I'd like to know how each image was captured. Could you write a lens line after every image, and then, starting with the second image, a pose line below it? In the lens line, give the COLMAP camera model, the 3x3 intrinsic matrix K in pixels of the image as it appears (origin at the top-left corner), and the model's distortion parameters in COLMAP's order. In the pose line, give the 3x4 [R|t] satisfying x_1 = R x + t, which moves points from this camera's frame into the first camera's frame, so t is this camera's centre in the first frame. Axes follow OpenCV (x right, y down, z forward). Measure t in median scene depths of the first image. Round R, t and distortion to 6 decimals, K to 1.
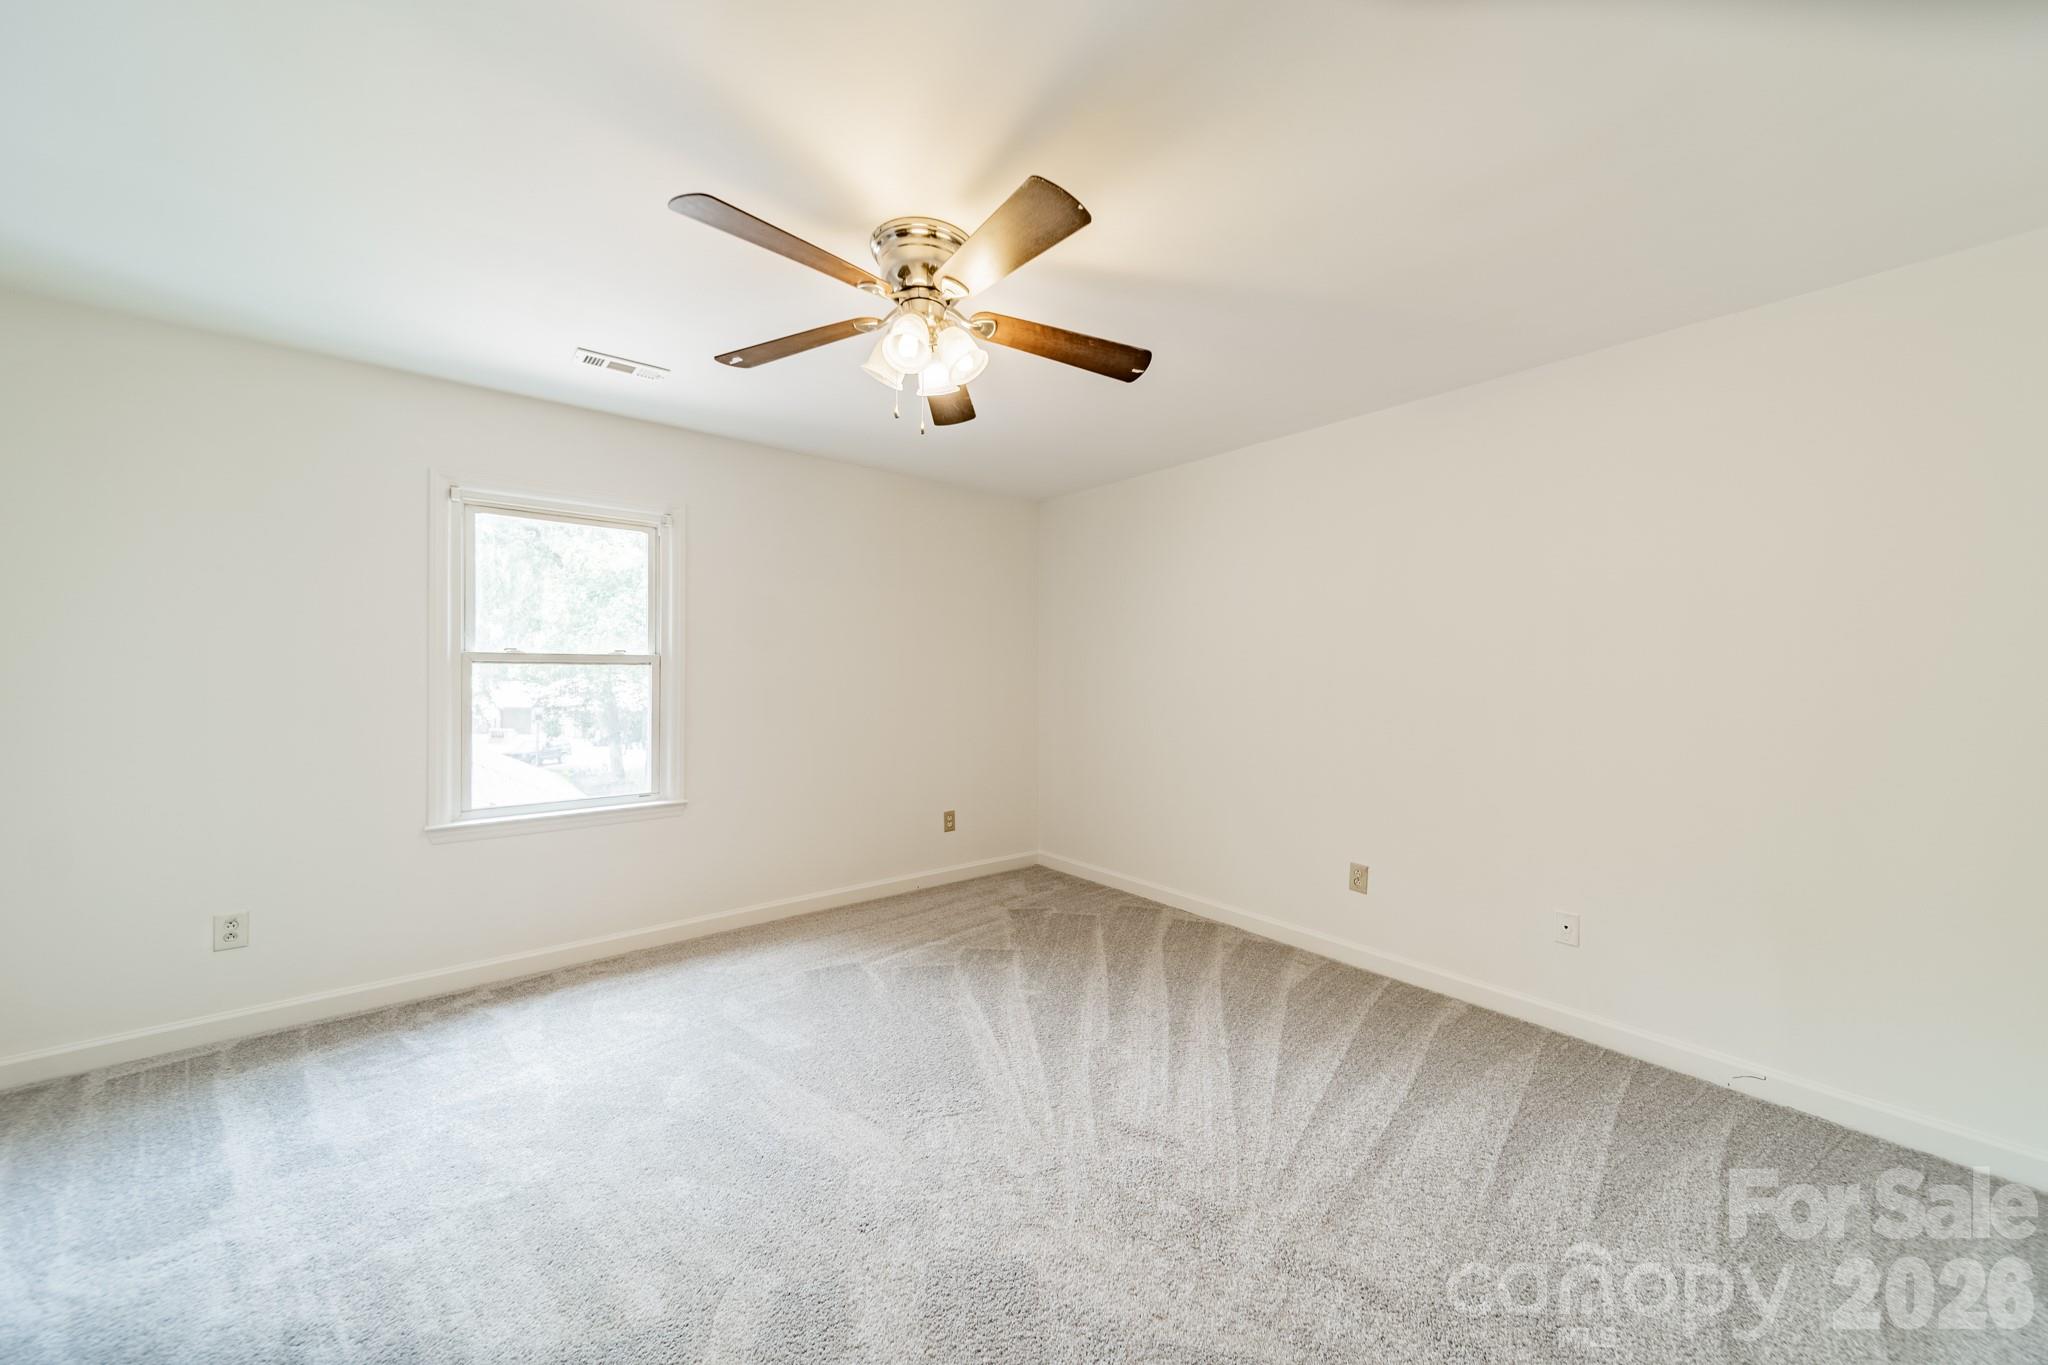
lens RADIAL K [[726.9, 0, 1025.9], [0, 726.9, 673.3], [0, 0, 1]] dist [0.009330, -0.000585]
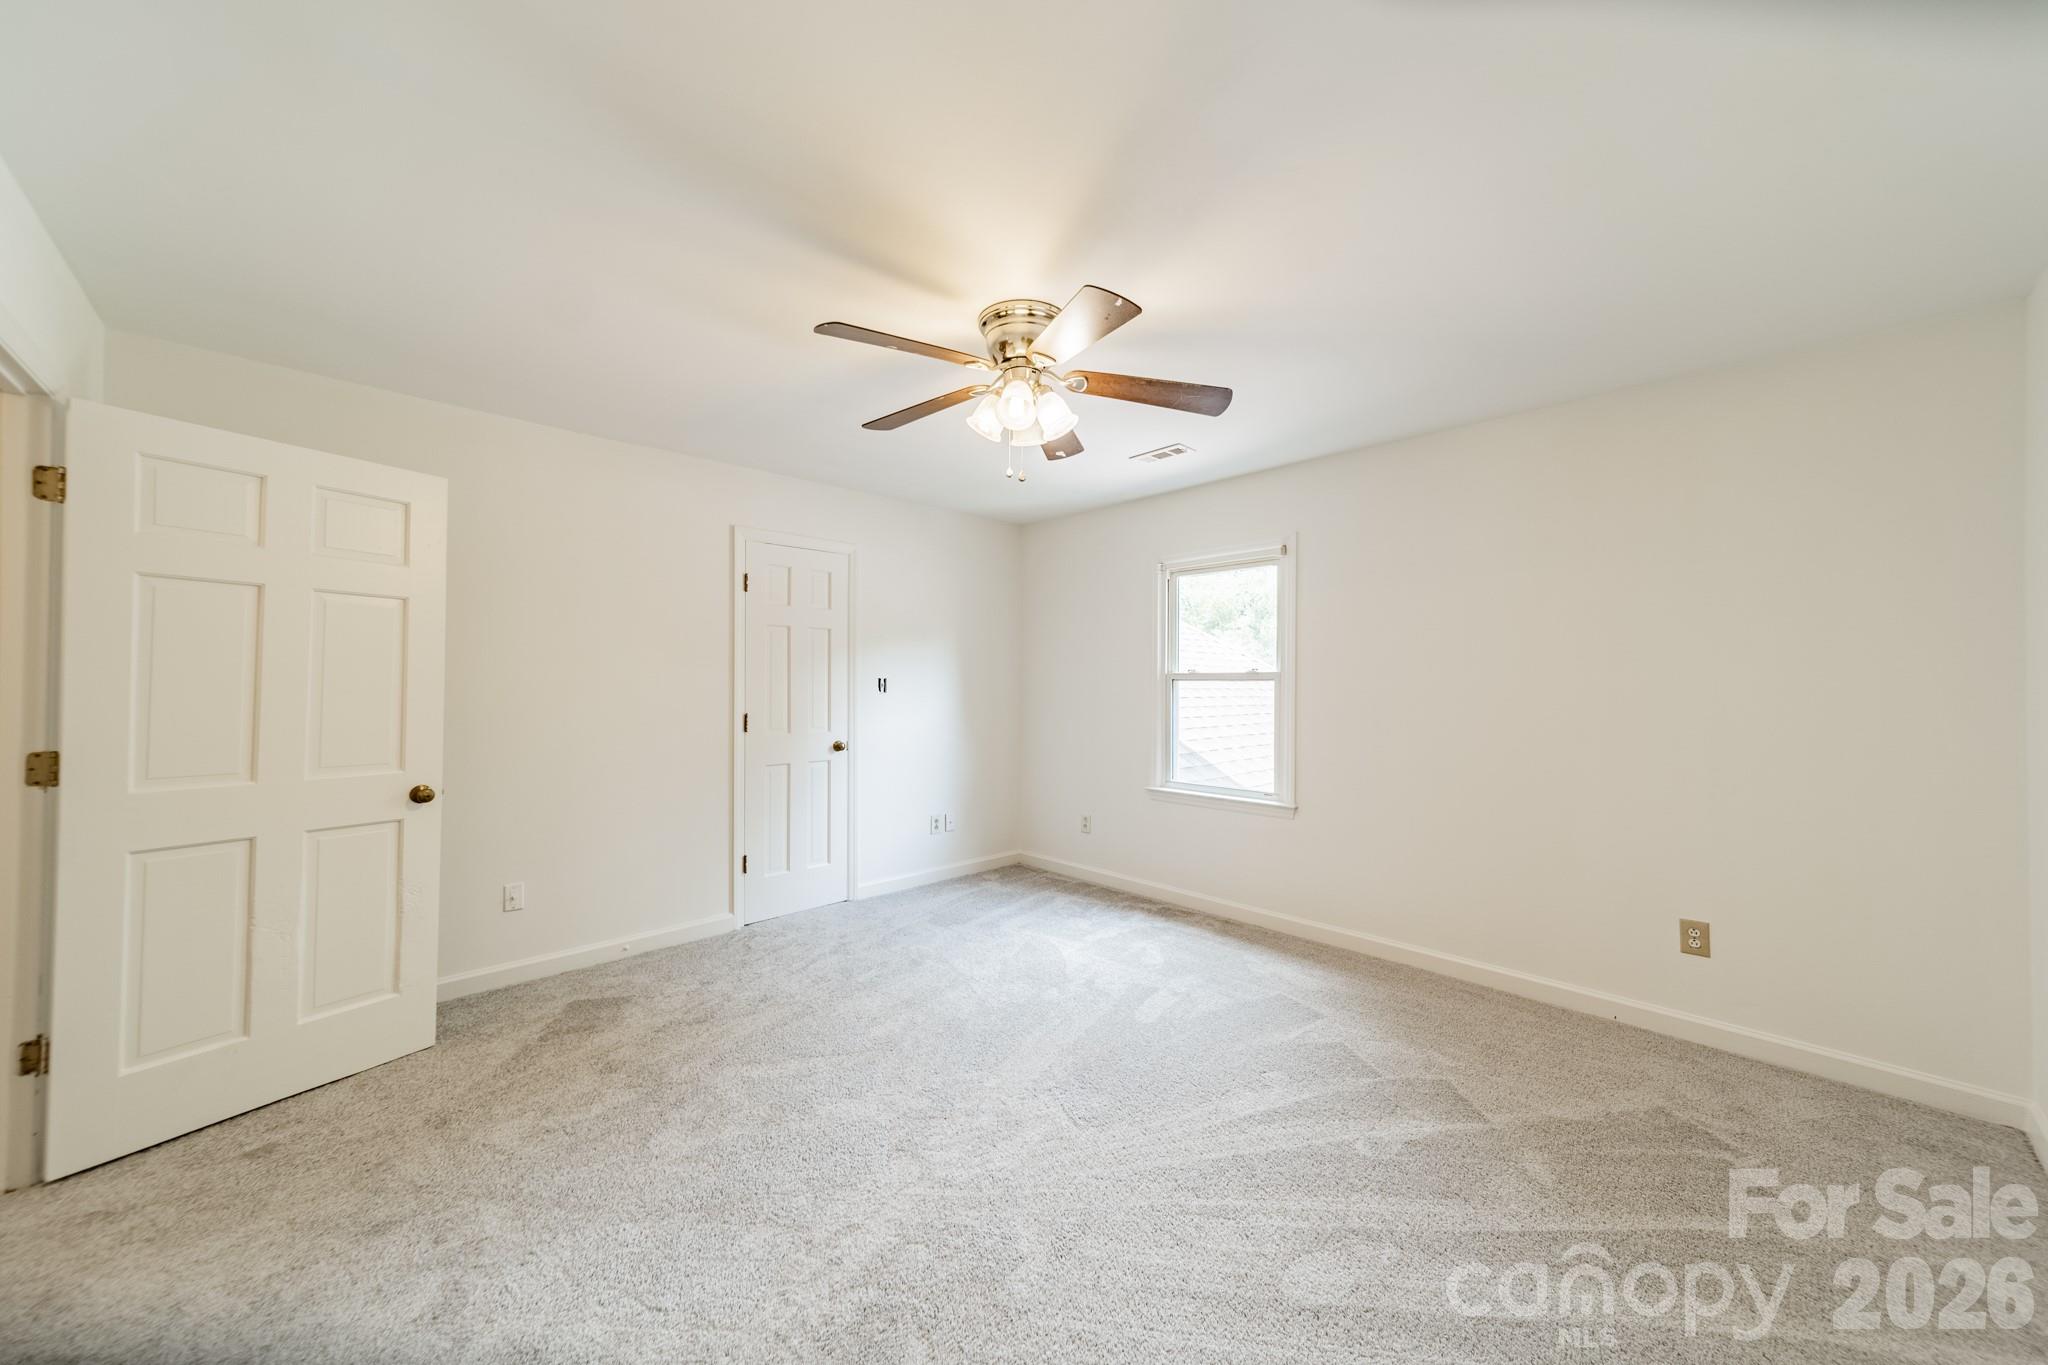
lens RADIAL K [[726.9, 0, 1031.2], [0, 726.9, 677.7], [0, 0, 1]] dist [0.009330, -0.000585]
pose [[0.073426, -0.014293, -0.997198, 0.626072], [-0.000420, 0.999897, -0.014362, 0.000234], [0.997301, 0.001473, 0.073413, 0.573915]]
